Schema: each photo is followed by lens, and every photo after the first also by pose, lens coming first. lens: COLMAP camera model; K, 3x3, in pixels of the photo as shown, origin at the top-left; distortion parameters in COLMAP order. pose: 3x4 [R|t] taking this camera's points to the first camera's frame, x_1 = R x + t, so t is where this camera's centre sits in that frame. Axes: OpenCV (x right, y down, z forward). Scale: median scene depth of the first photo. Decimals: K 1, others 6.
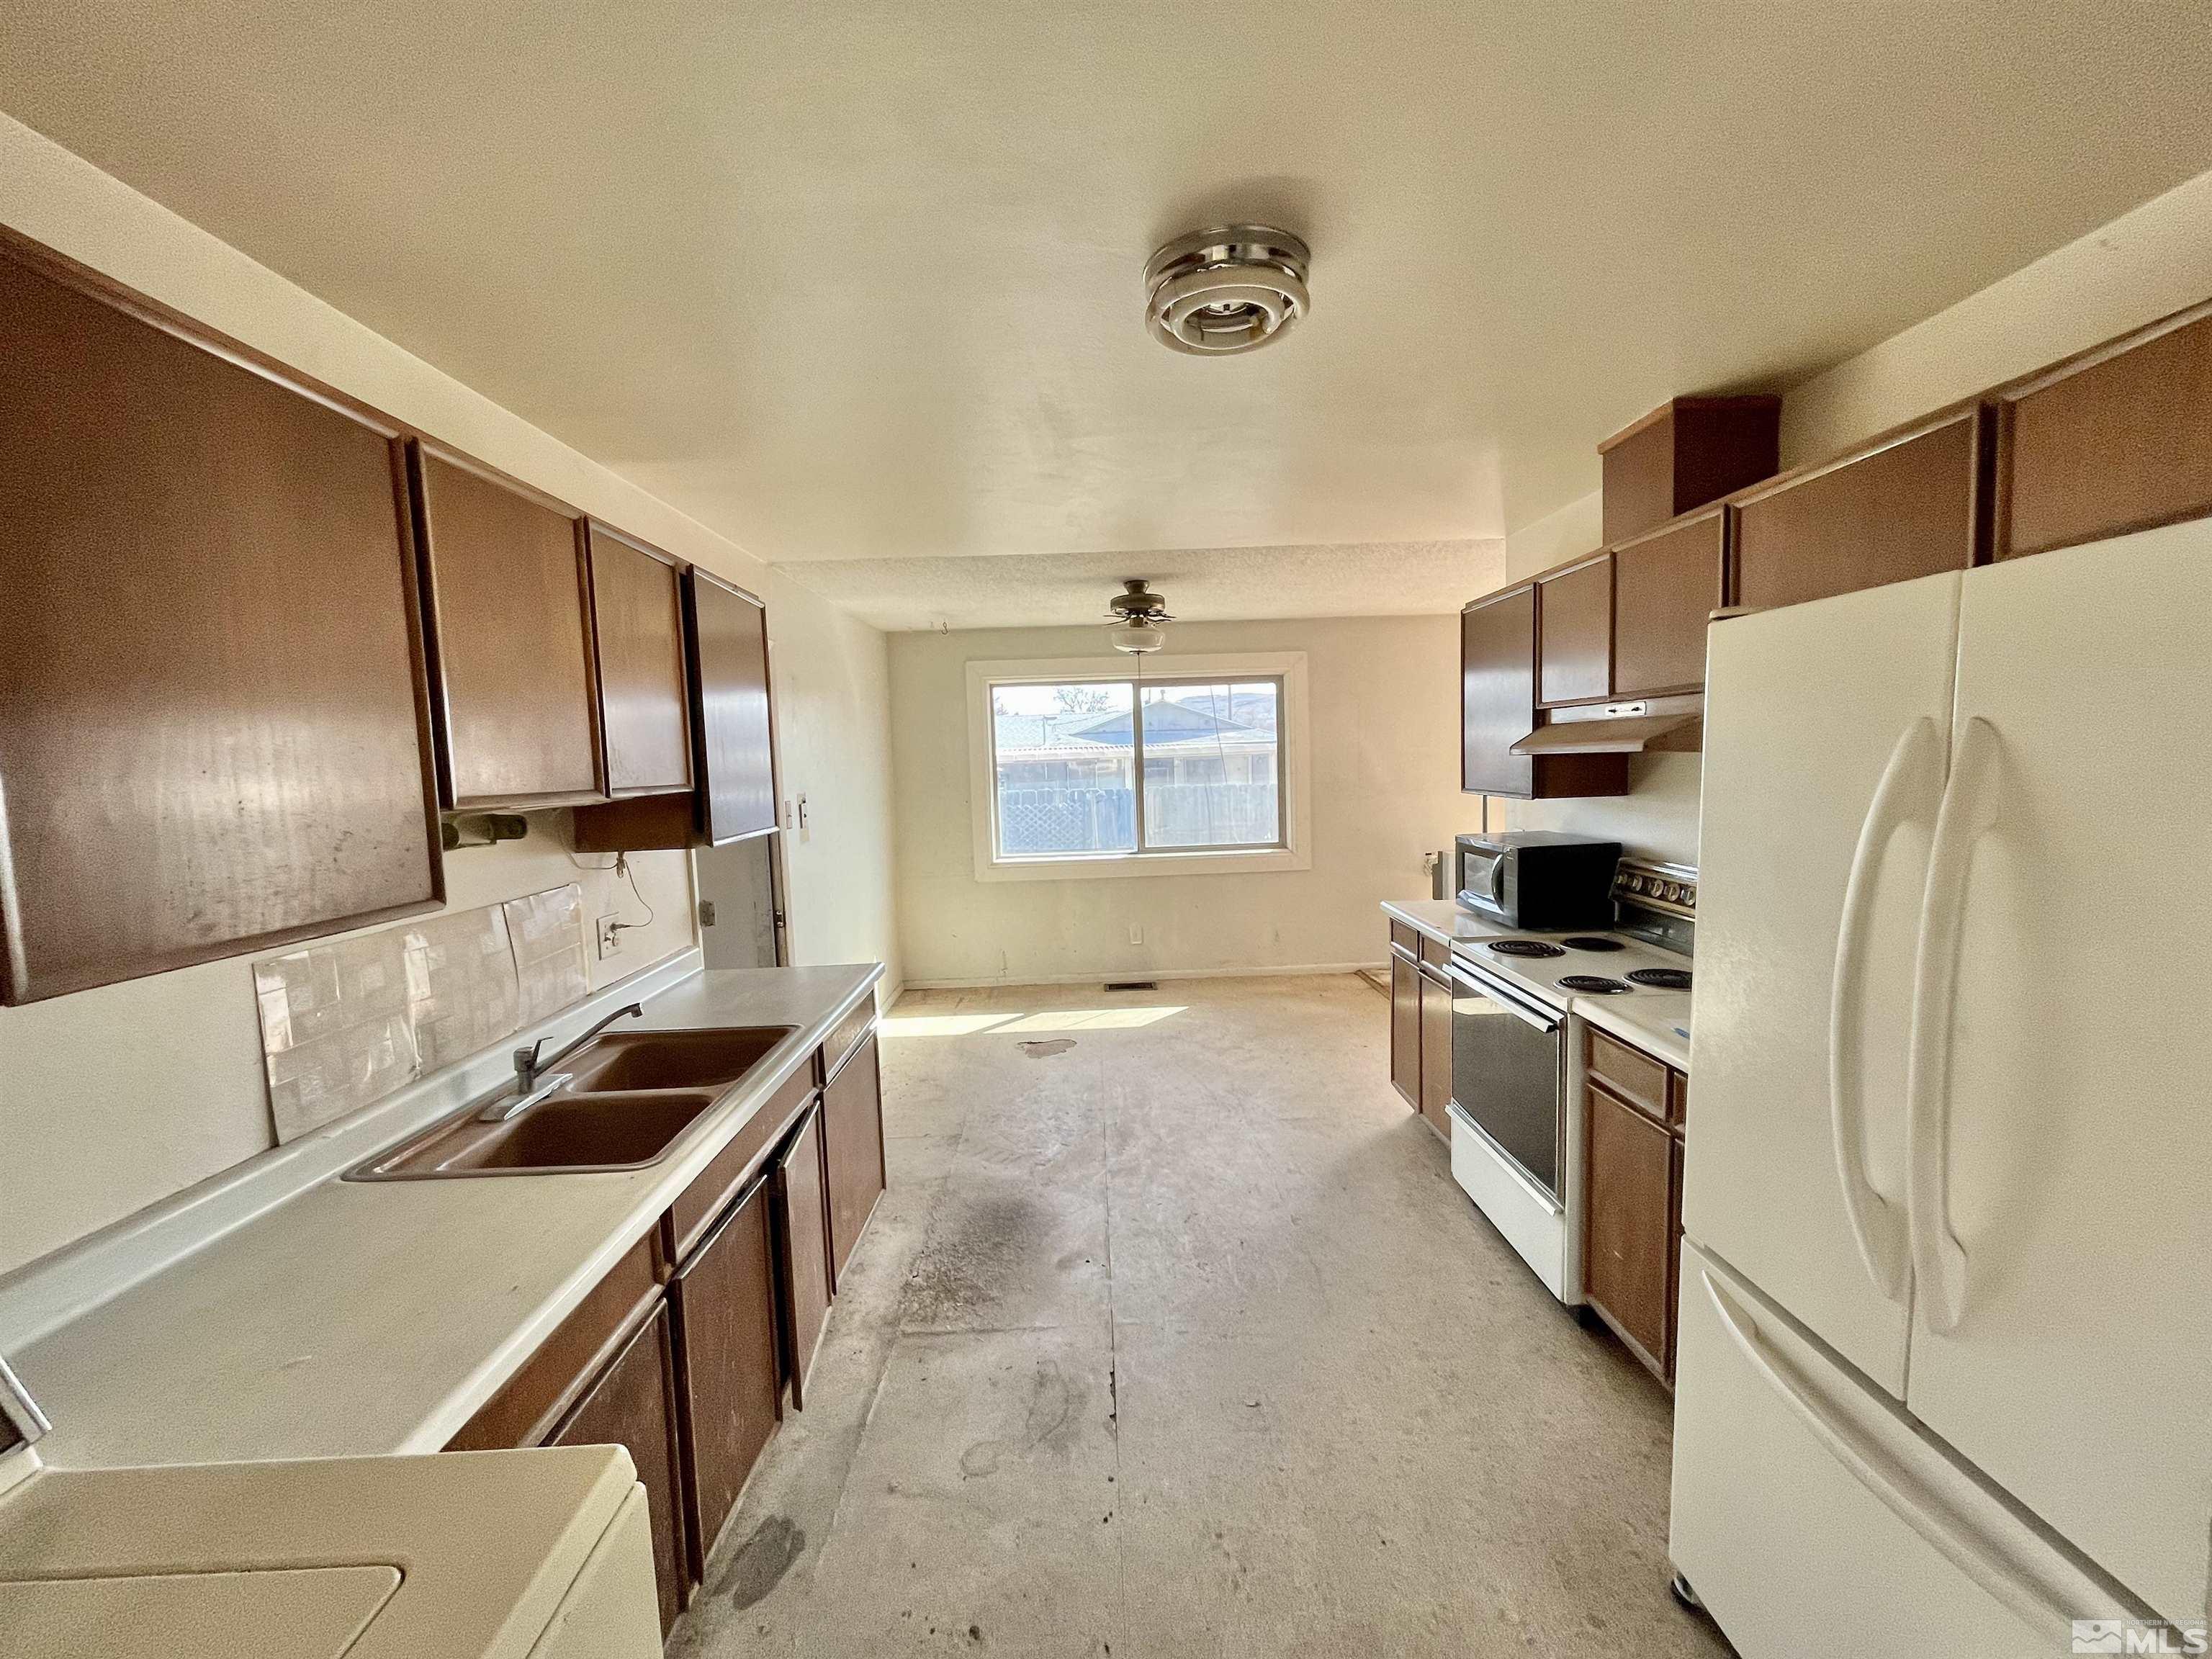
lens RADIAL K [[890.4, 0, 1106.6], [0, 890.4, 835.4], [0, 0, 1]] dist [-0.002480, -0.000134]
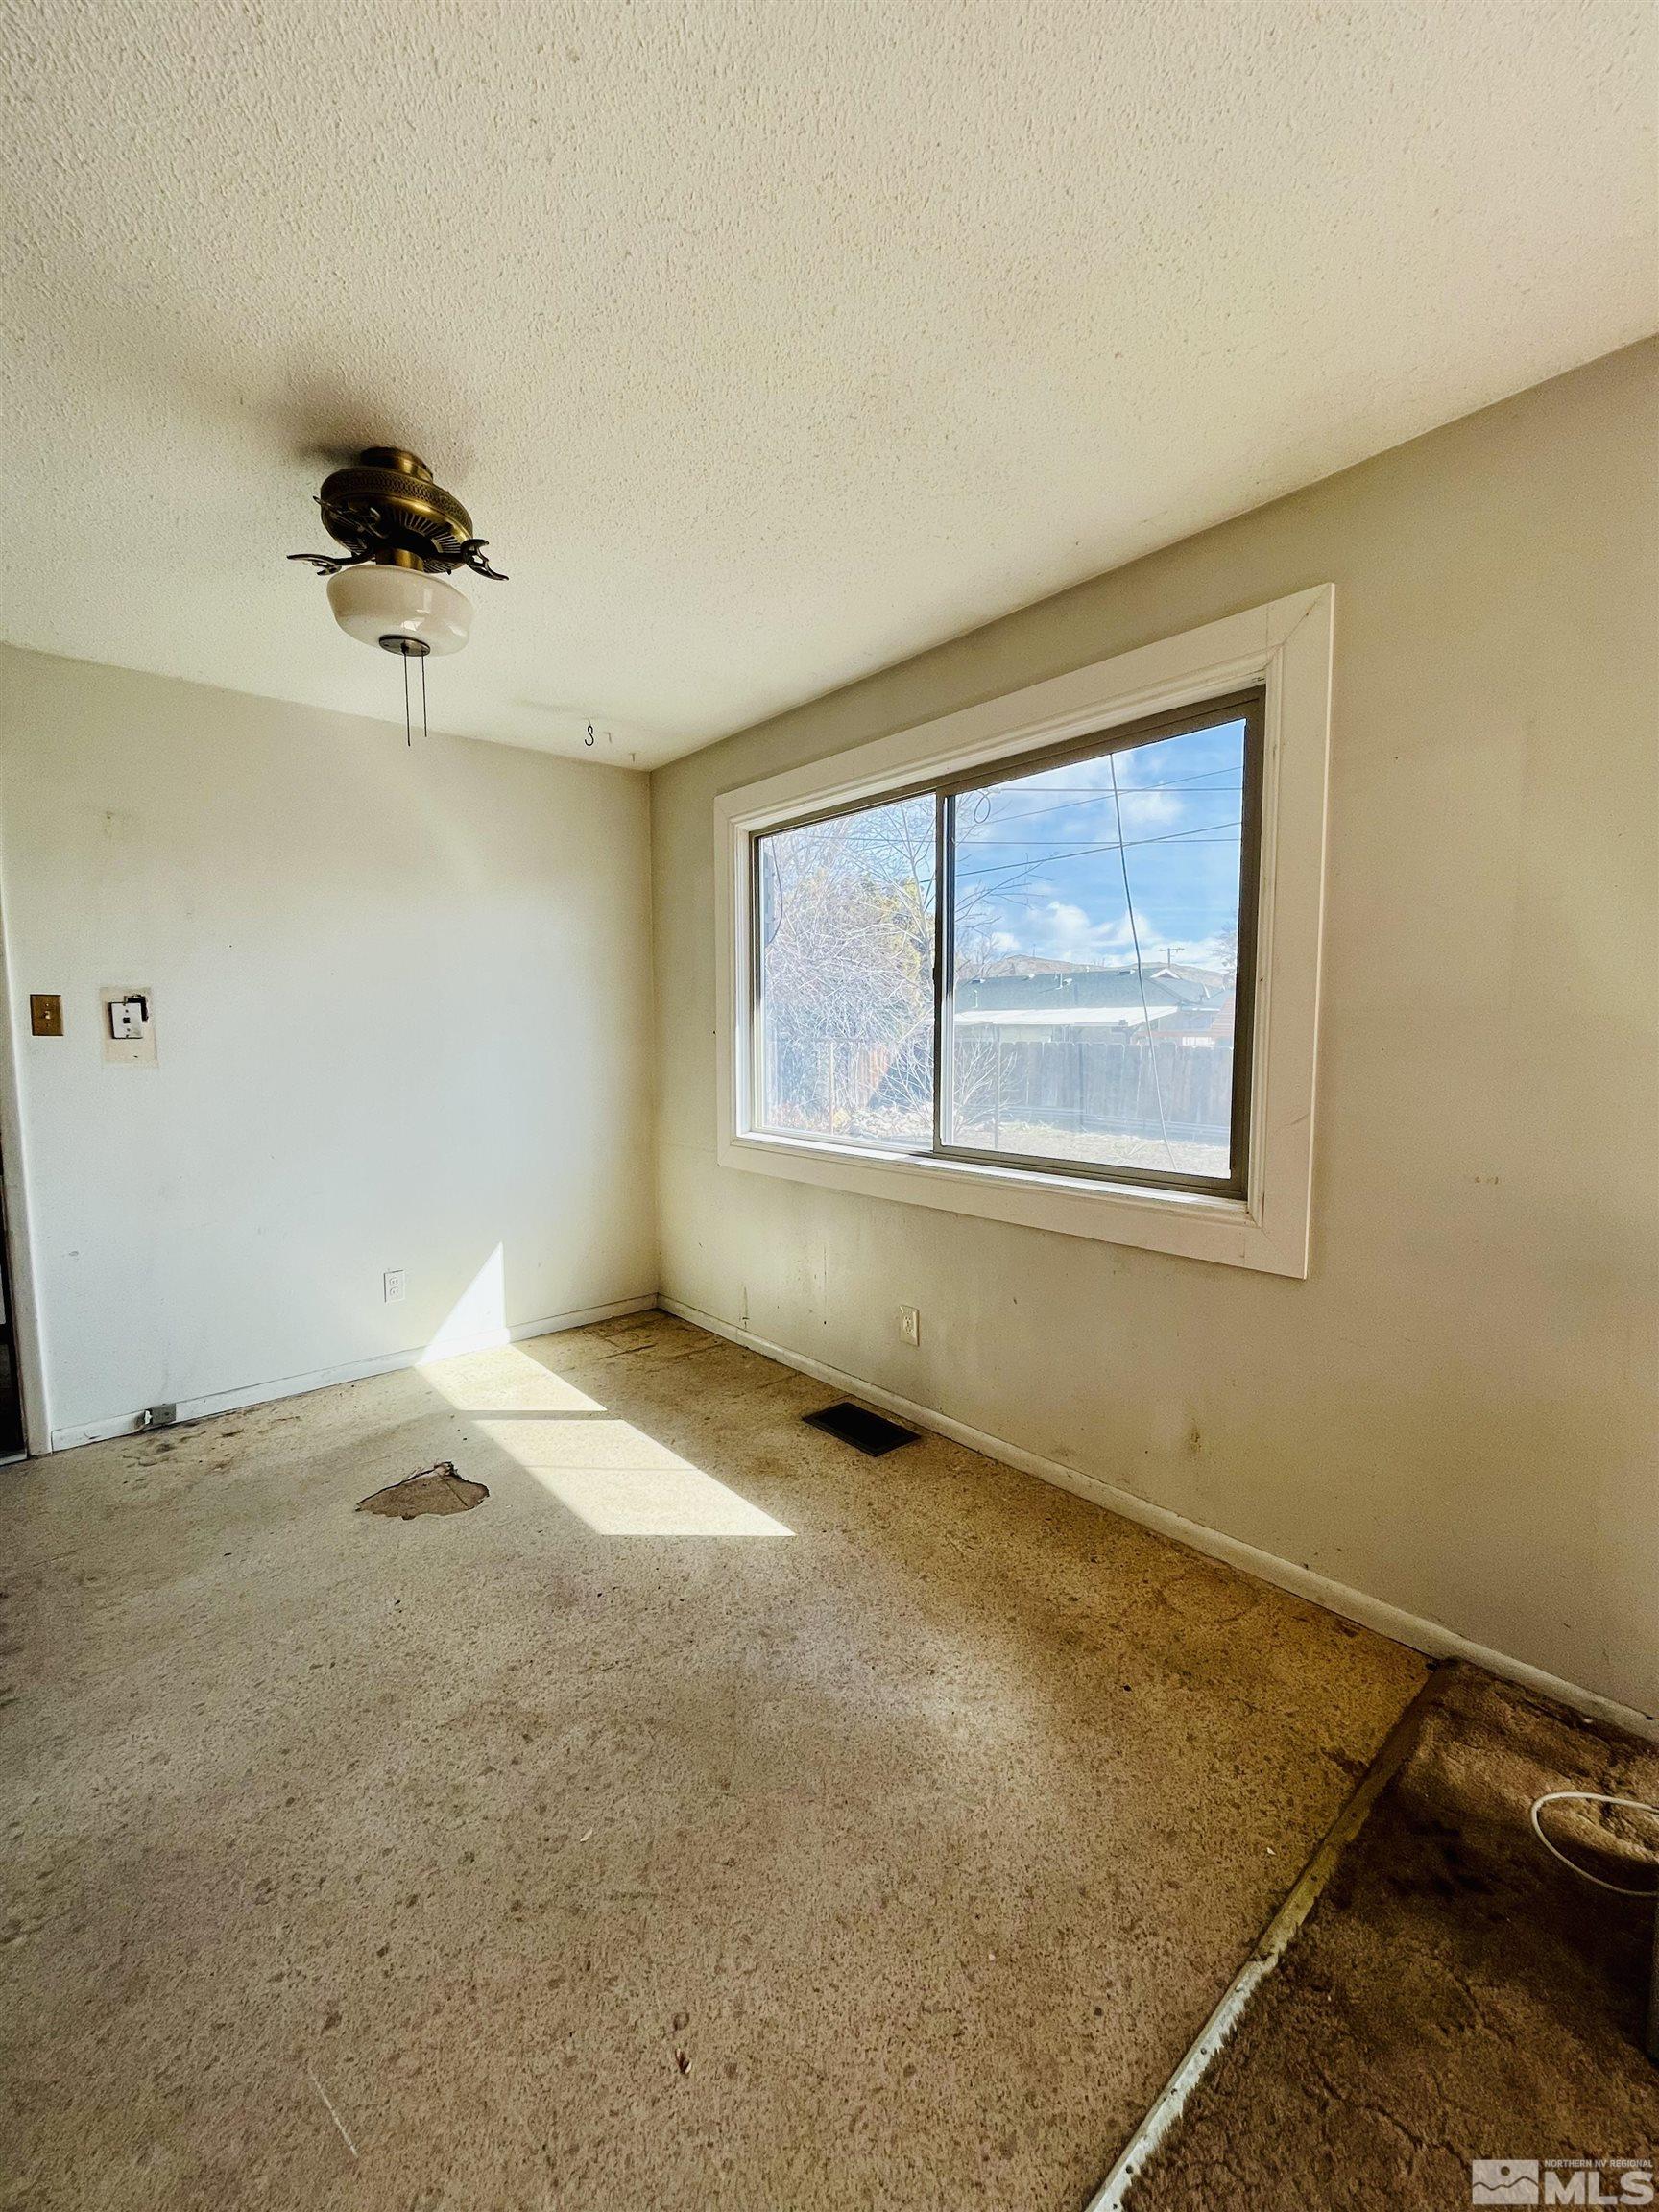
lens RADIAL K [[890.4, 0, 836.9], [0, 890.4, 1111.9], [0, 0, 1]] dist [-0.002480, -0.000134]
pose [[0.644121, 0.099517, -0.758422, 0.457813], [-0.083181, 0.994734, 0.059880, -0.034421], [0.760387, 0.024516, 0.649007, 0.842194]]
